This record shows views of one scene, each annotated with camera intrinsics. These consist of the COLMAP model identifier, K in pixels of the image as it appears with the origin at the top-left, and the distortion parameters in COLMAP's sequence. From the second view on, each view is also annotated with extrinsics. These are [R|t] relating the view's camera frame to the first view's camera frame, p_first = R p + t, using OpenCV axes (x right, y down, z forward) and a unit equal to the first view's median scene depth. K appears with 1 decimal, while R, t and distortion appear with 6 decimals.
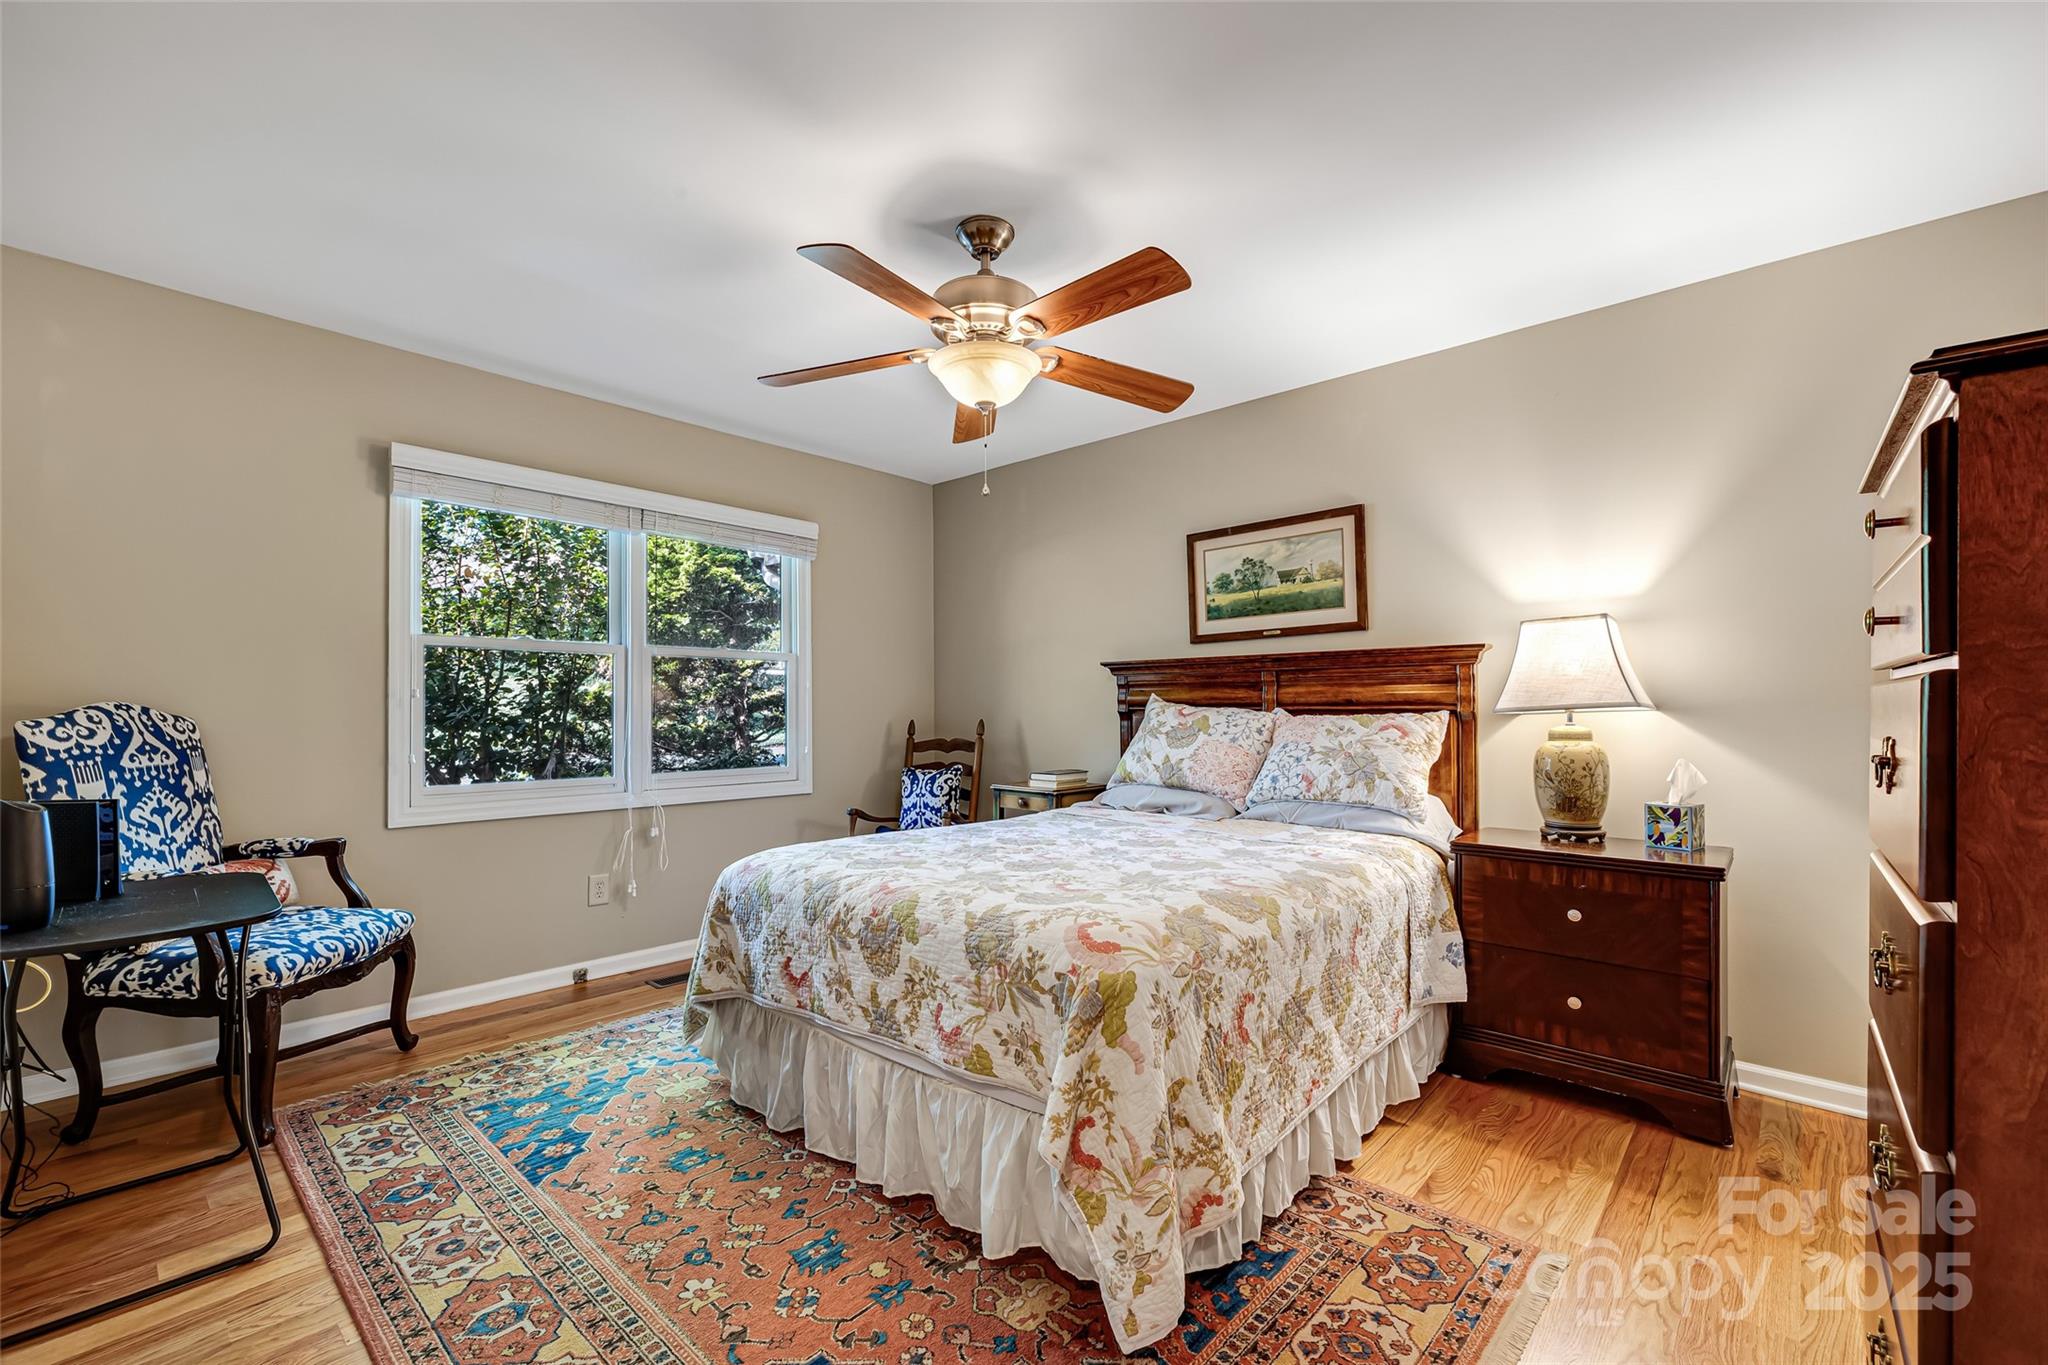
lens RADIAL K [[865.2, 0, 1032.0], [0, 865.2, 699.6], [0, 0, 1]] dist [-0.001636, -0.000121]
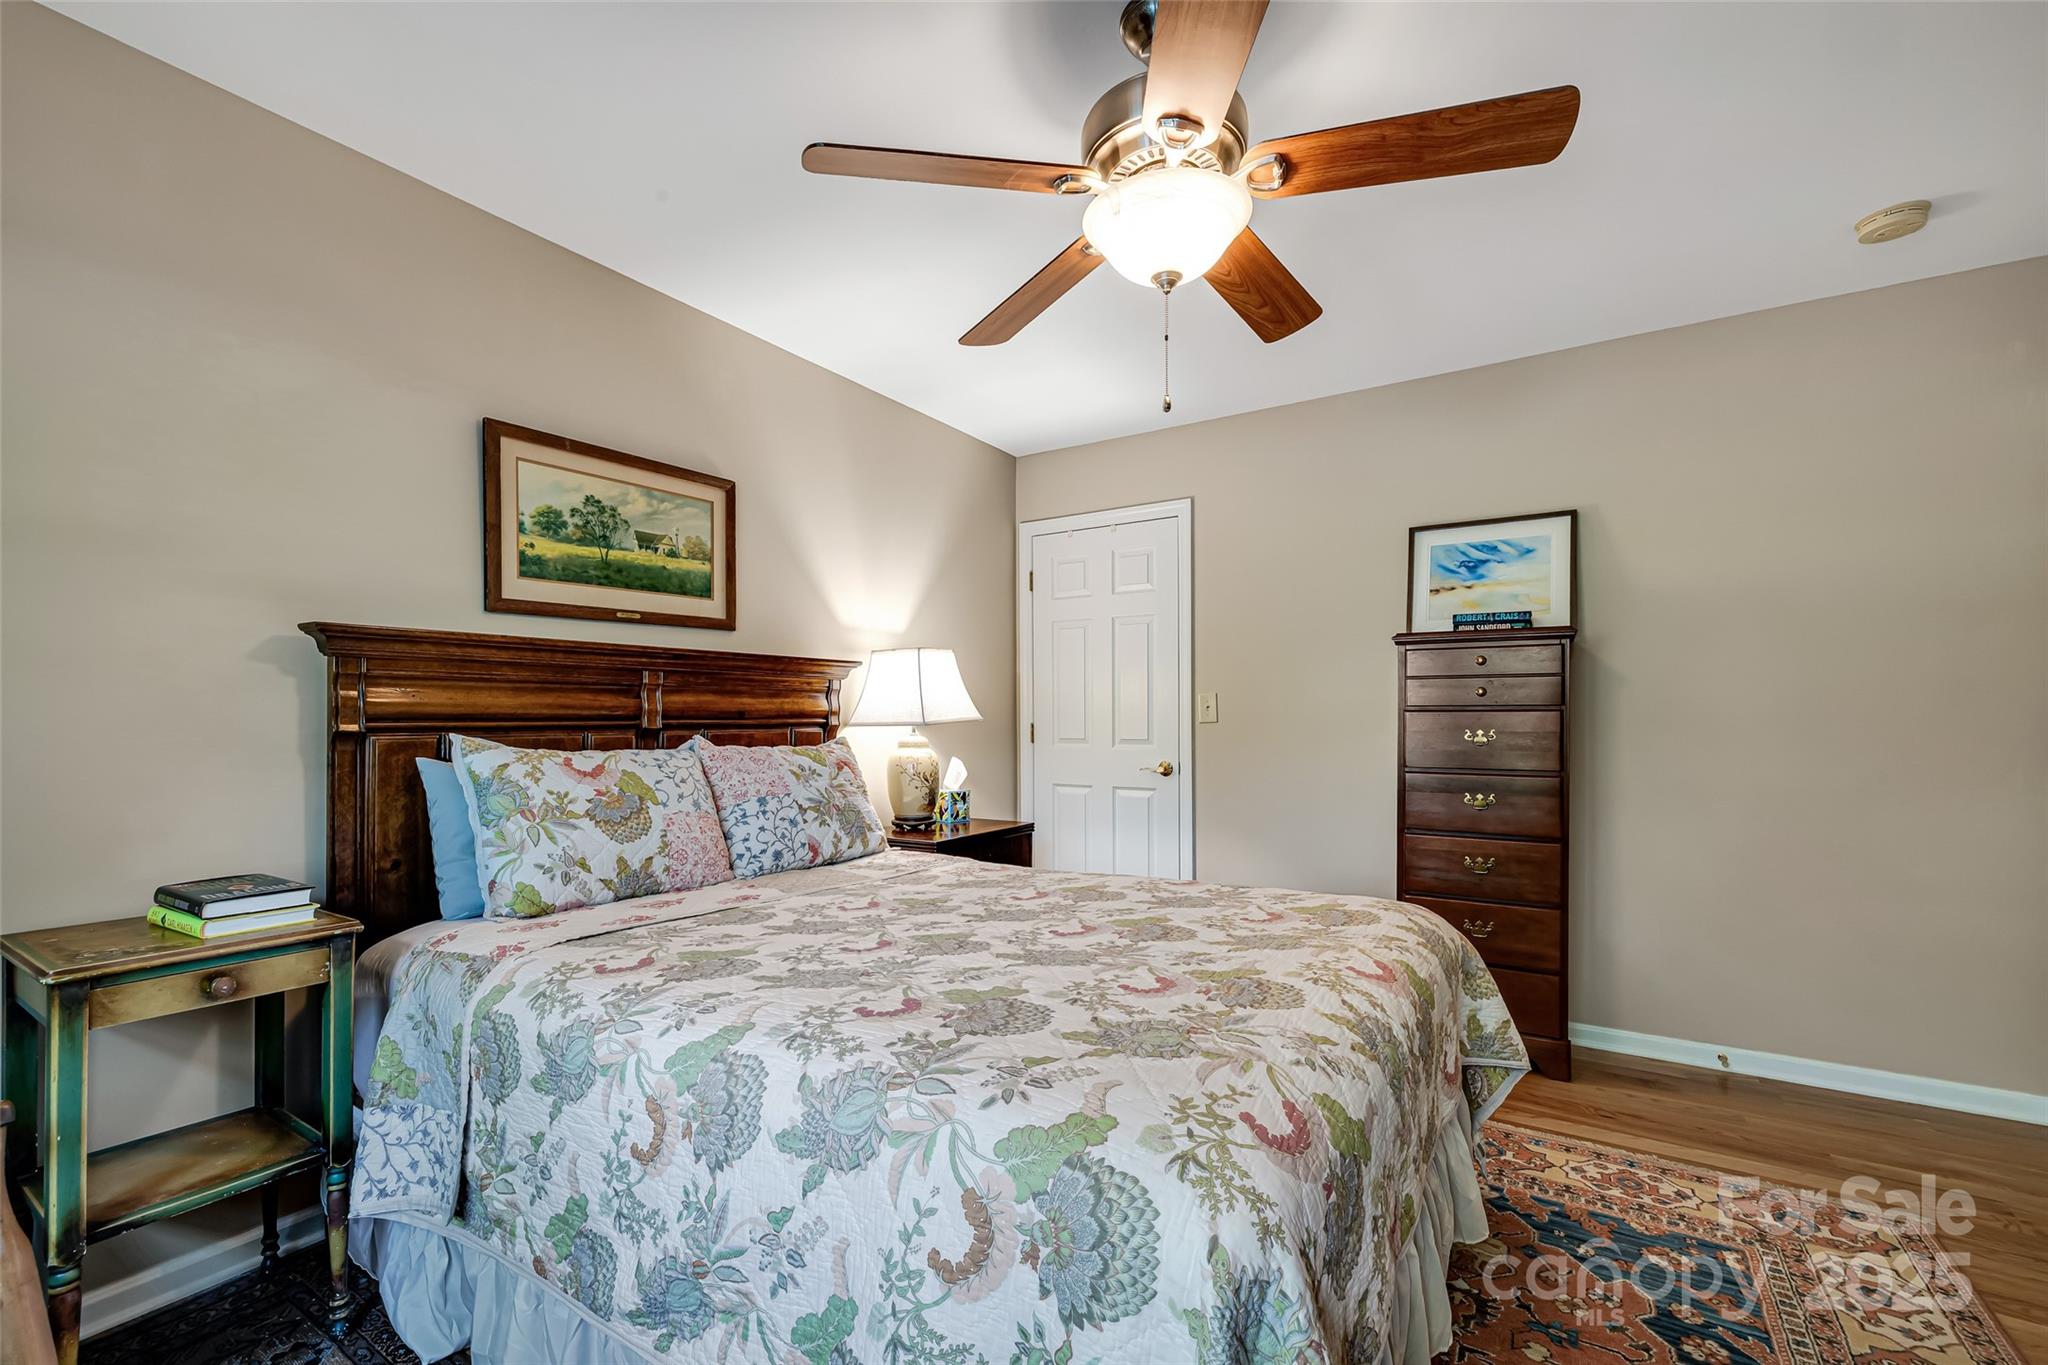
lens RADIAL K [[865.2, 0, 1032.0], [0, 865.2, 699.6], [0, 0, 1]] dist [-0.001636, -0.000121]
pose [[-0.172384, 0.022384, 0.984775, -0.471679], [-0.004225, 0.999716, -0.023463, 0.005877], [-0.985021, -0.008205, -0.172240, 0.807333]]
